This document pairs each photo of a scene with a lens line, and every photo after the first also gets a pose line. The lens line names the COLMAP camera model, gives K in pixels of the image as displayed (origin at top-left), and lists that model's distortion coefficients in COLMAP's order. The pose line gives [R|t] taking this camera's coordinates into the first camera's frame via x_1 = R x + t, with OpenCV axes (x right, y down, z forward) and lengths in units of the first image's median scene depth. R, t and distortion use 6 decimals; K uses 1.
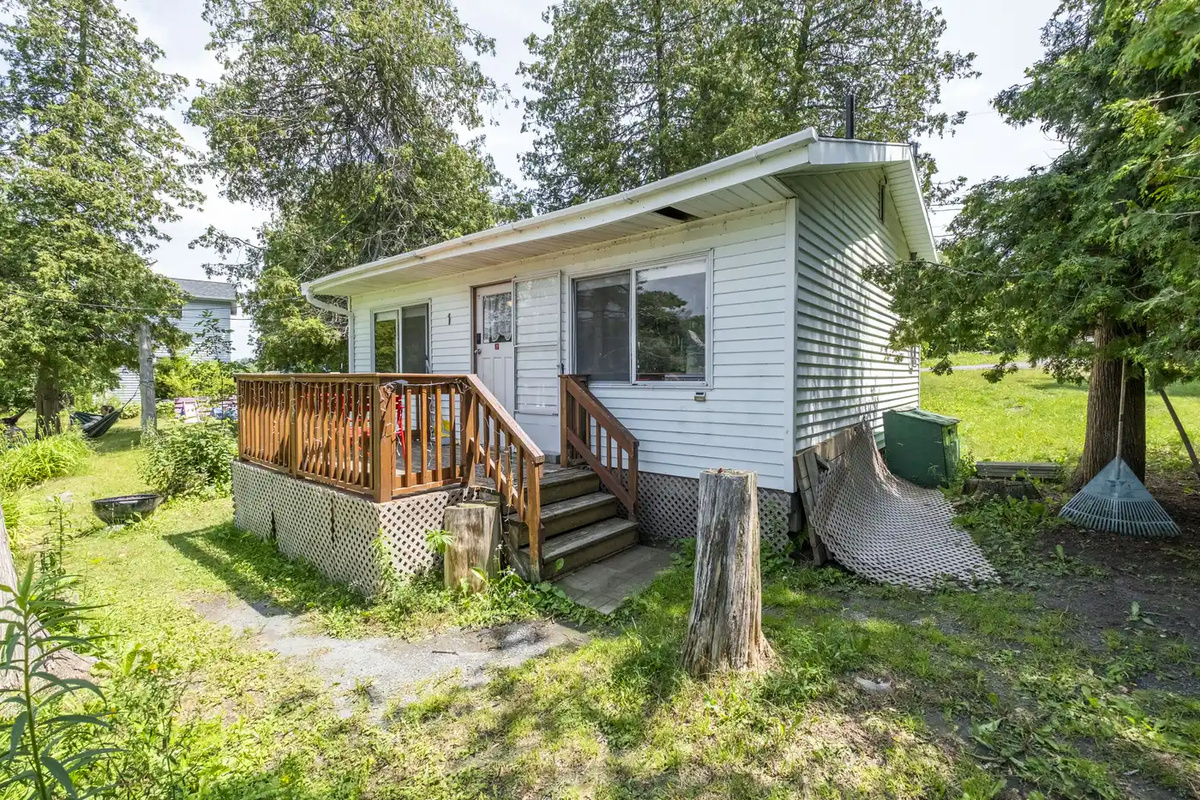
lens RADIAL K [[522.4, 0, 601.4], [0, 522.4, 391.1], [0, 0, 1]] dist [-0.004659, 0.001005]
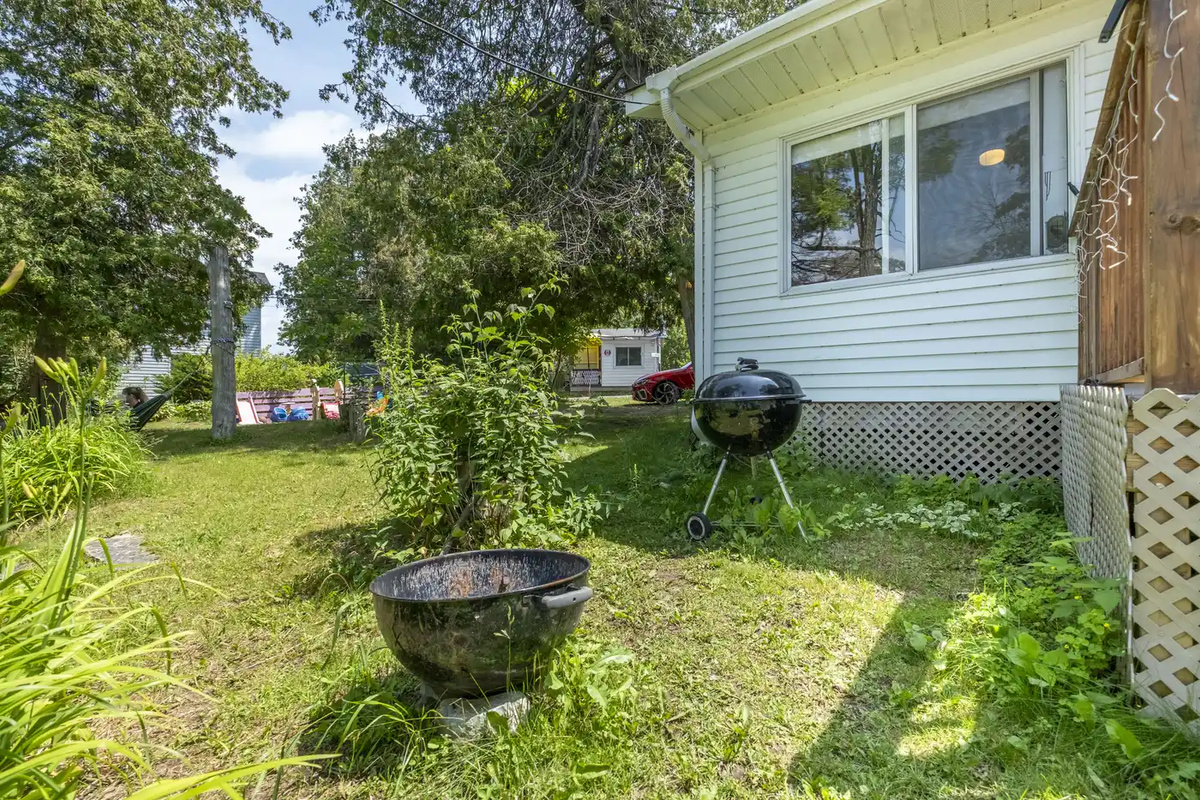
lens RADIAL K [[522.4, 0, 597.0], [0, 522.4, 405.2], [0, 0, 1]] dist [-0.004659, 0.001005]
pose [[0.999815, 0.005210, 0.018524, -0.479440], [-0.004743, 0.999672, -0.025167, 0.070998], [-0.018649, 0.025075, 0.999512, 0.418066]]
